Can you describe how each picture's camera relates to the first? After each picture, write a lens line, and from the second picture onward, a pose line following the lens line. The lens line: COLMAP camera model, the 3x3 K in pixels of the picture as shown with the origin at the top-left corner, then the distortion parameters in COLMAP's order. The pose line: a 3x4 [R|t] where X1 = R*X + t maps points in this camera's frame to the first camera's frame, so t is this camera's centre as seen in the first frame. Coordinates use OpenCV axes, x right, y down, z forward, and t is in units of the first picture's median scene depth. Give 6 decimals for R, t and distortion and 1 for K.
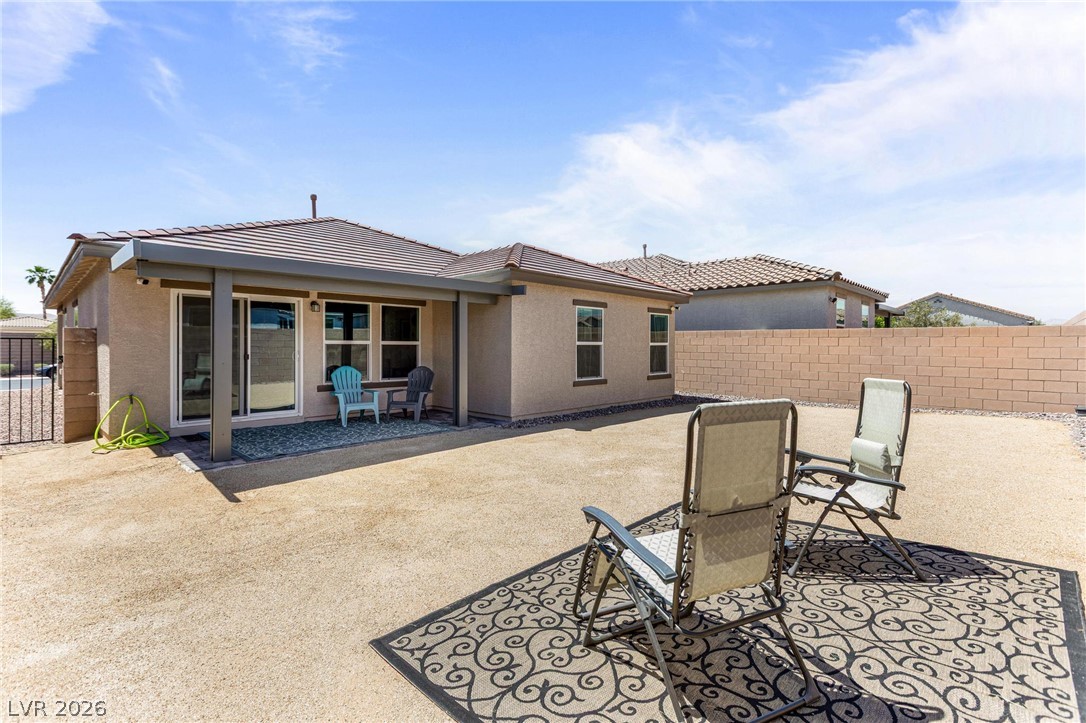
lens RADIAL K [[506.6, 0, 539.6], [0, 506.6, 359.8], [0, 0, 1]] dist [0.021321, 0.000266]
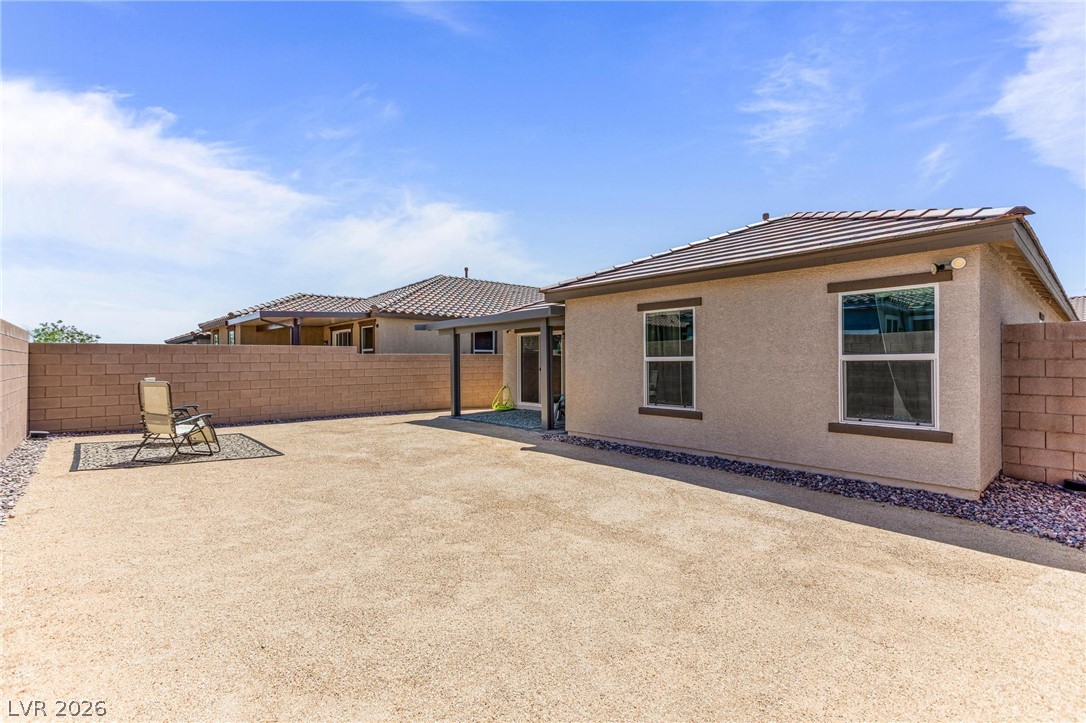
lens RADIAL K [[506.6, 0, 539.6], [0, 506.6, 359.8], [0, 0, 1]] dist [0.021321, 0.000266]
pose [[-0.098112, -0.000574, -0.995175, 0.822431], [-0.018935, 0.999820, 0.001290, -0.027943], [0.994995, 0.018970, -0.098105, 0.866587]]
